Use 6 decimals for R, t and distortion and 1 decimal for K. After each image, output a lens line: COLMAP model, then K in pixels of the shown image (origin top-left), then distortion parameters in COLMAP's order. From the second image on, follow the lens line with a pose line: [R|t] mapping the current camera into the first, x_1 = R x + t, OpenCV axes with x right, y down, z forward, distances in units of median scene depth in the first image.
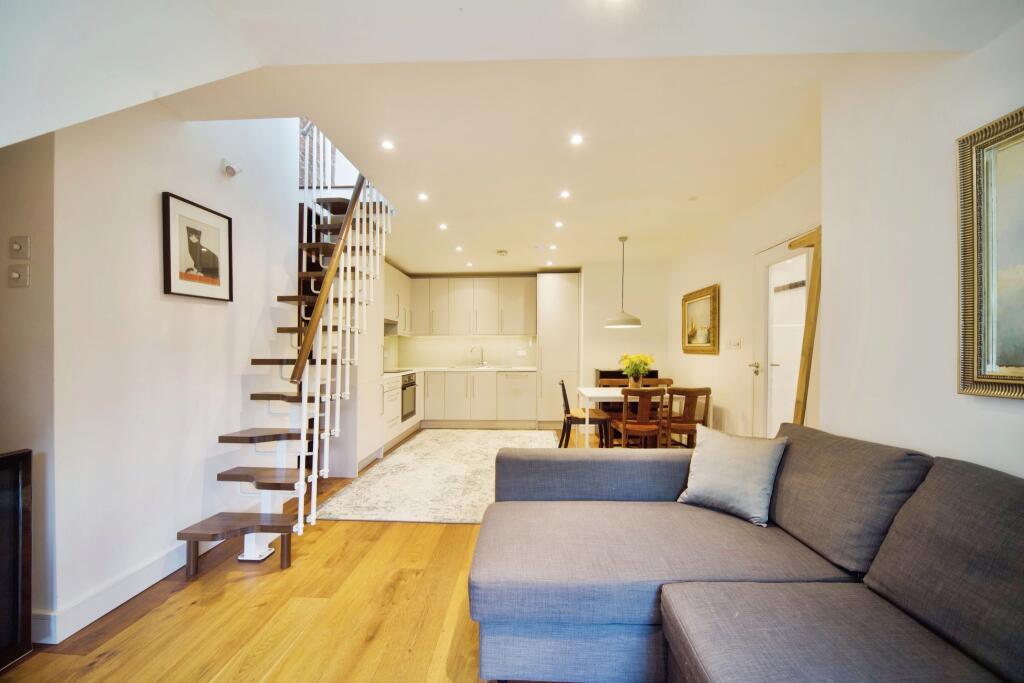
lens RADIAL K [[369.9, 0, 513.4], [0, 369.9, 338.5], [0, 0, 1]] dist [-0.001711, -0.000081]
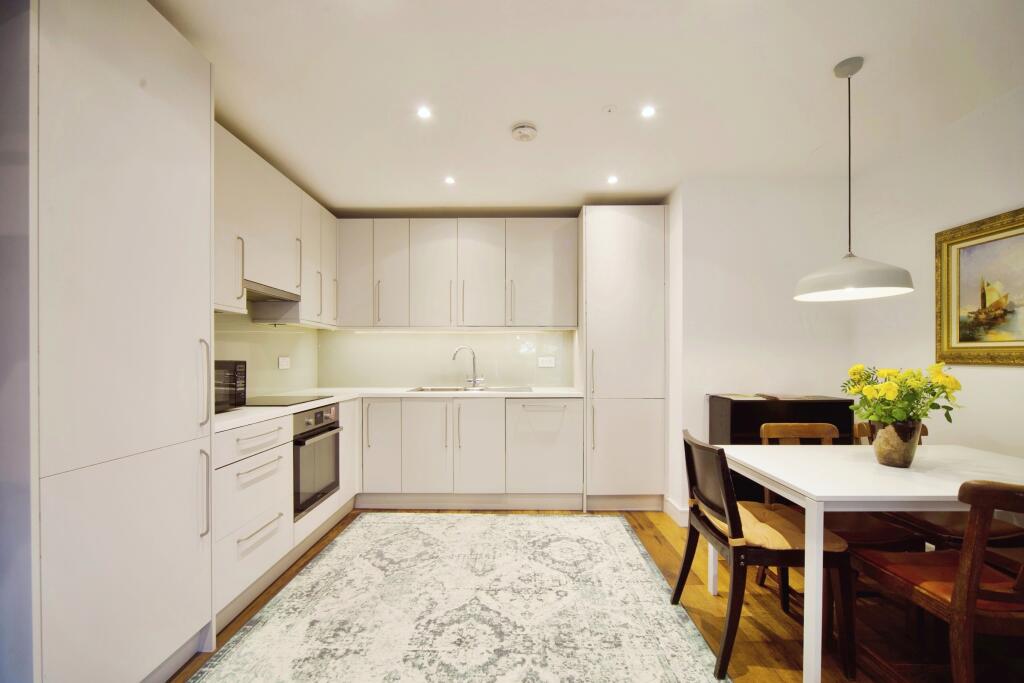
lens RADIAL K [[415.5, 0, 509.0], [0, 415.5, 360.7], [0, 0, 1]] dist [0.000286, 0.000380]
pose [[0.999582, 0.002128, 0.028842, -0.061992], [-0.003253, 0.999233, 0.039024, 0.017571], [-0.028737, -0.039101, 0.998822, 0.483001]]
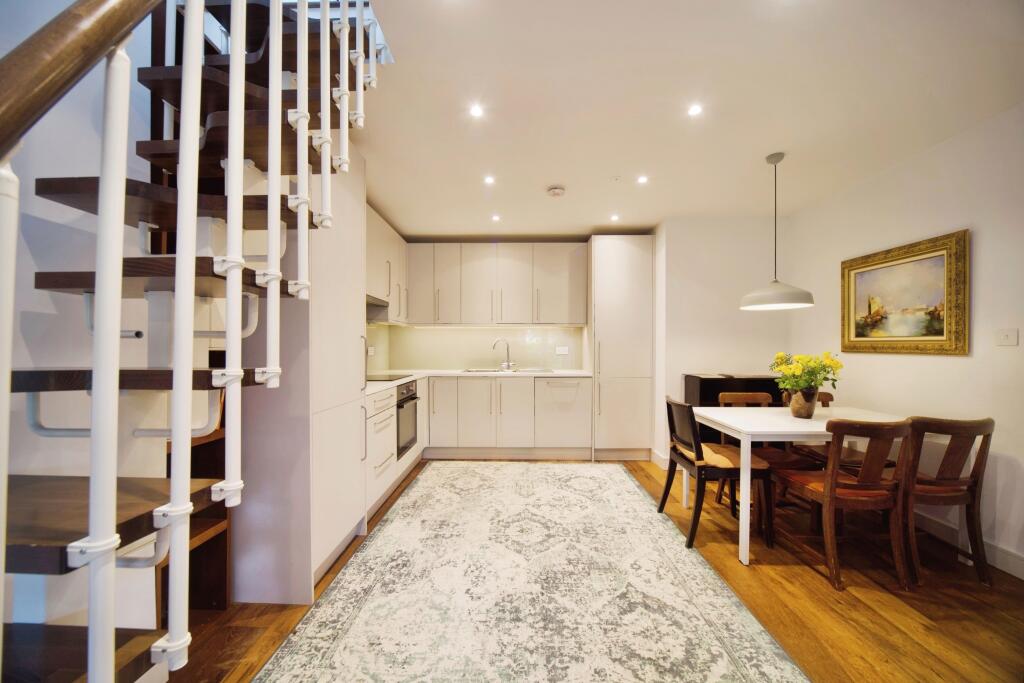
lens RADIAL K [[366.8, 0, 511.6], [0, 366.8, 349.7], [0, 0, 1]] dist [-0.000571, -0.000082]
pose [[0.999550, 0.003760, 0.029753, -0.119985], [-0.004953, 0.999183, 0.040122, 0.012534], [-0.029578, -0.040251, 0.998752, 0.359314]]
